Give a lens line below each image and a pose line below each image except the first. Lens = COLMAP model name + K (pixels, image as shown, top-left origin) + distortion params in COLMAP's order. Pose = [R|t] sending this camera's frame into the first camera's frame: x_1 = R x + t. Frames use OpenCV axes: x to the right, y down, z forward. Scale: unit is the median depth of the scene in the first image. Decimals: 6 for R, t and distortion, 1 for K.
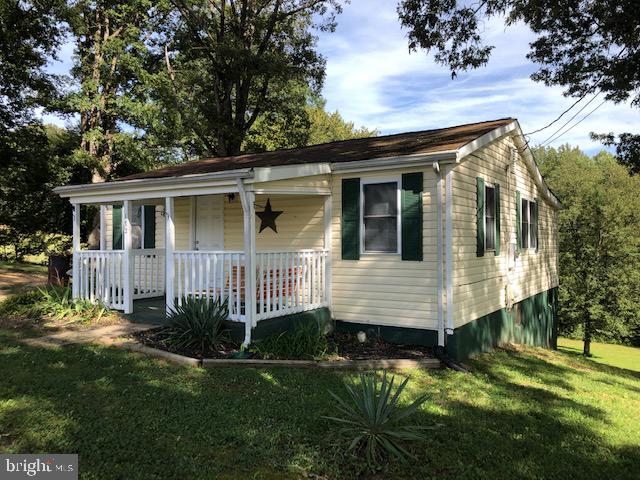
lens RADIAL K [[519.4, 0, 319.0], [0, 519.4, 231.7], [0, 0, 1]] dist [0.010137, -0.007609]
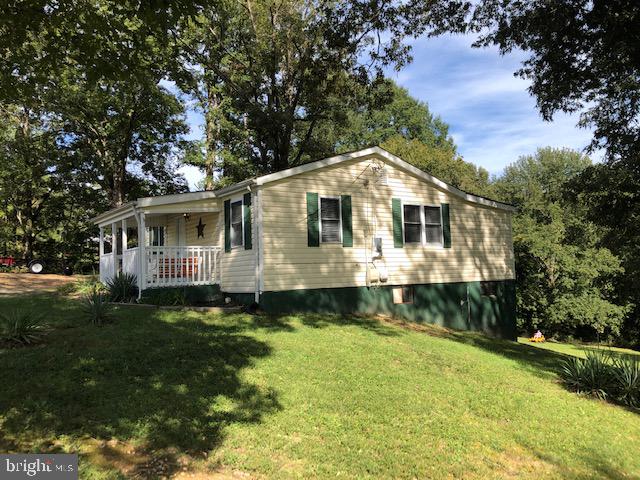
lens RADIAL K [[519.4, 0, 319.0], [0, 519.4, 231.7], [0, 0, 1]] dist [0.010137, -0.007609]
pose [[0.948050, -0.056275, -0.313105, 0.838843], [0.041434, 0.997689, -0.053856, 0.091229], [0.315413, 0.038085, 0.948190, -0.401419]]
